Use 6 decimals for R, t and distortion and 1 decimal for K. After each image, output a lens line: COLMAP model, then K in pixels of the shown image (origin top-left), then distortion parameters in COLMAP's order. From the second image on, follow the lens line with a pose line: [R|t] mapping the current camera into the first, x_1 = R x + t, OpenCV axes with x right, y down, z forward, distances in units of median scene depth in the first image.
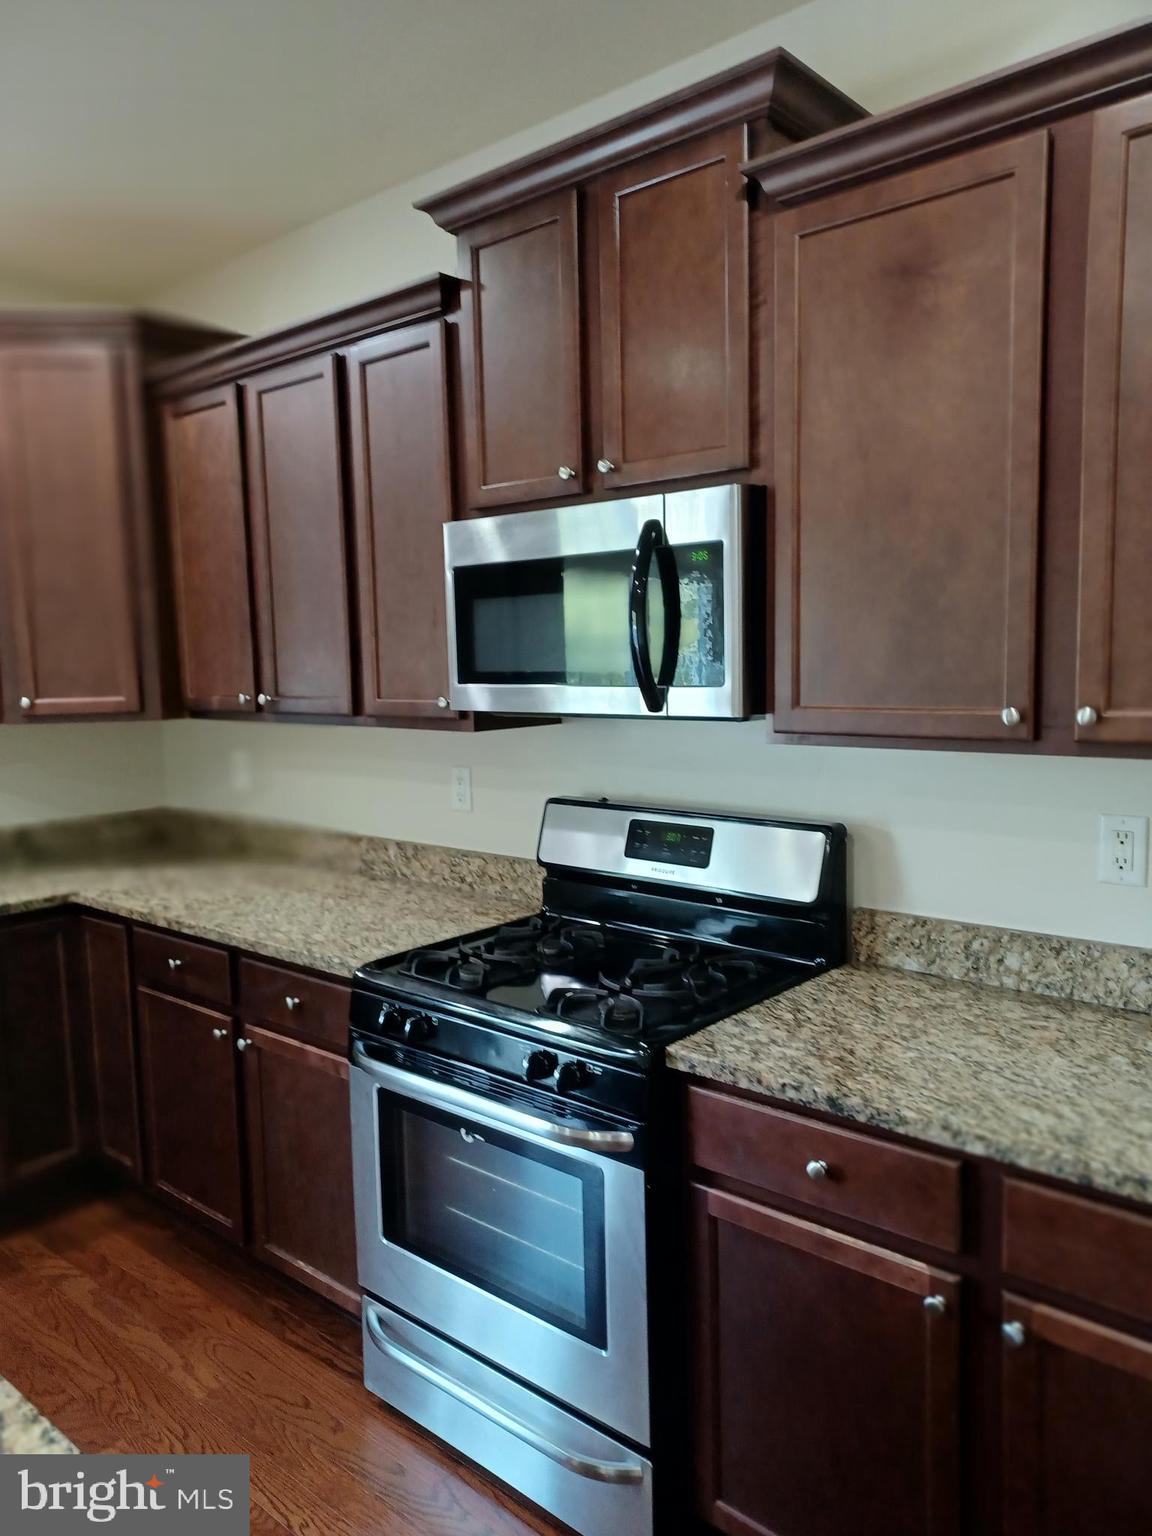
lens RADIAL K [[1105.1, 0, 576.0], [0, 1105.1, 772.1], [0, 0, 1]] dist [0.047233, -0.011954]
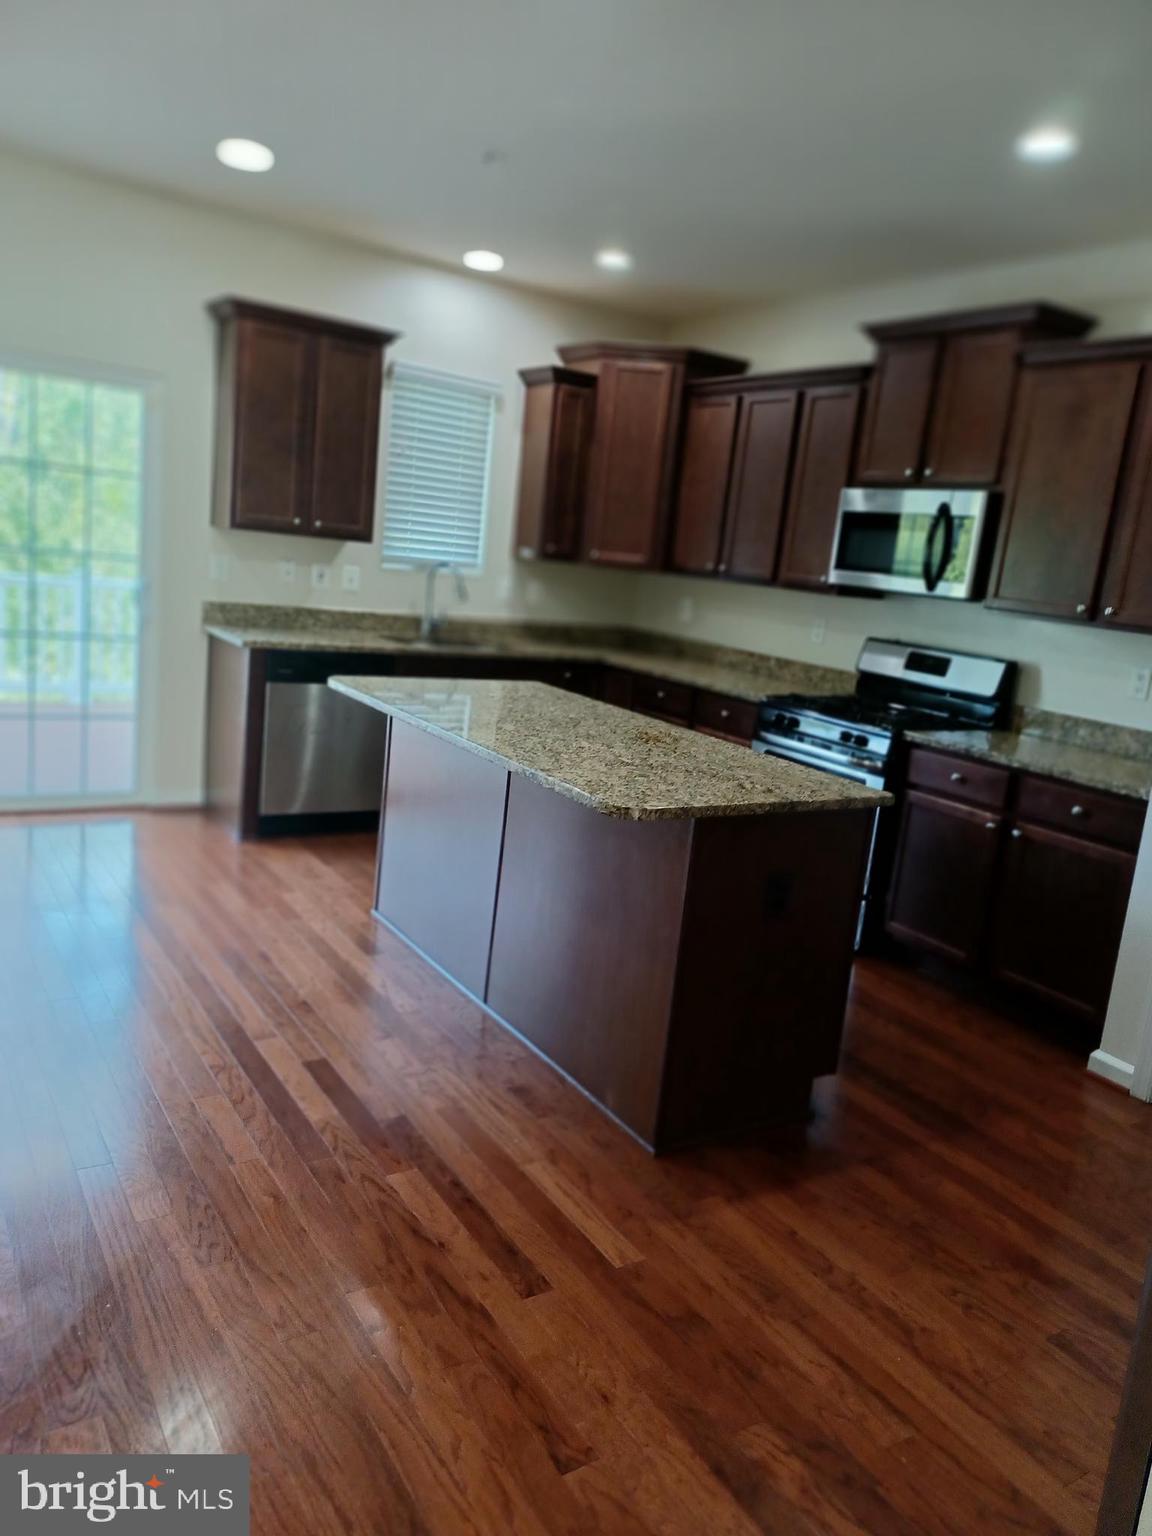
lens RADIAL K [[1105.1, 0, 585.3], [0, 1105.1, 774.3], [0, 0, 1]] dist [0.047233, -0.011954]
pose [[0.953149, 0.177942, -0.244629, 0.023883], [-0.157127, 0.982267, 0.102282, 0.170426], [0.258492, -0.059052, 0.964207, -1.227874]]
